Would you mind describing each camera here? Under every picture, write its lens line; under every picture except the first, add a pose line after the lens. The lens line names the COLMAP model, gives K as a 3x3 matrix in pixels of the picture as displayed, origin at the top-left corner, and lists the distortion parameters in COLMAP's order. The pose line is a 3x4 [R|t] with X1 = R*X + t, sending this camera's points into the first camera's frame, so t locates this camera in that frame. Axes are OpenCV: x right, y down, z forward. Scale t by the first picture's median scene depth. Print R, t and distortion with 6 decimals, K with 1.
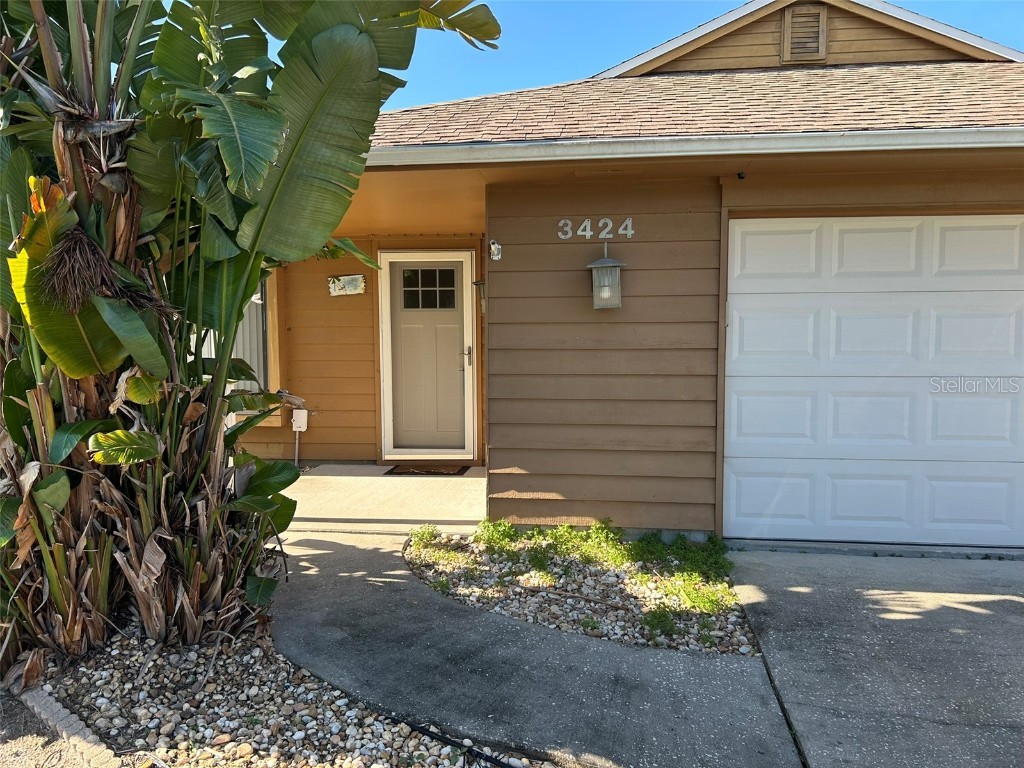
lens RADIAL K [[782.2, 0, 516.0], [0, 782.2, 389.5], [0, 0, 1]] dist [0.034102, -0.011552]
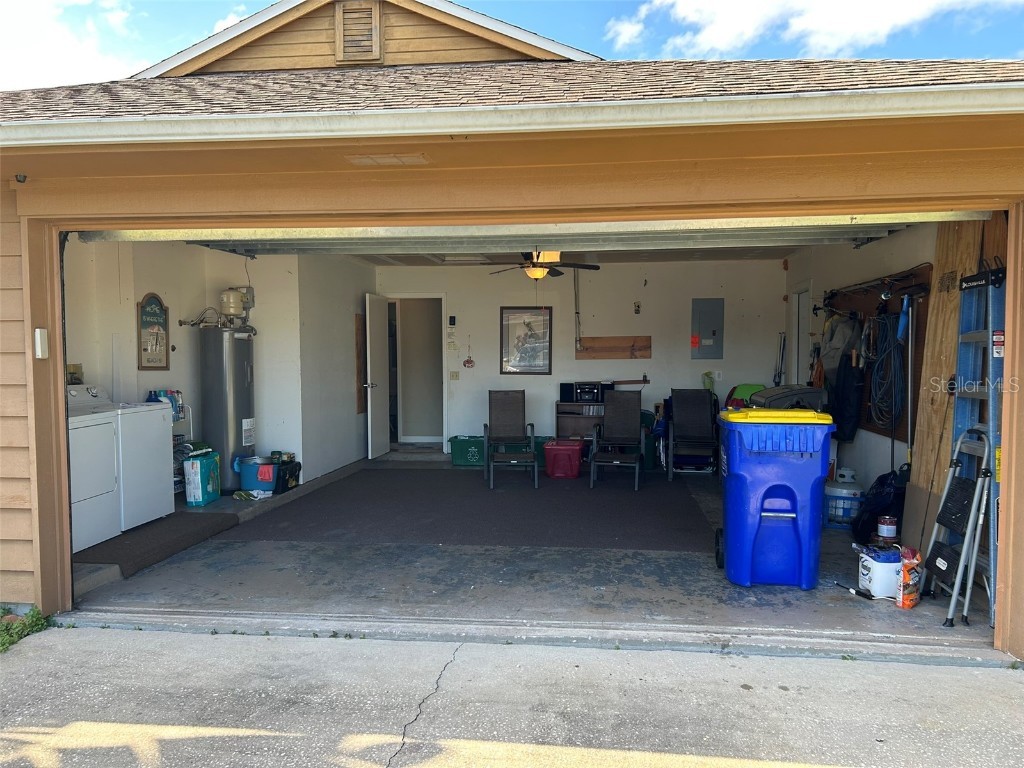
lens RADIAL K [[782.2, 0, 516.0], [0, 782.2, 389.5], [0, 0, 1]] dist [0.034102, -0.011552]
pose [[0.999959, -0.002627, -0.008669, 0.552823], [0.002380, 0.999594, -0.028399, -0.015754], [0.008740, 0.028377, 0.999559, 0.115226]]
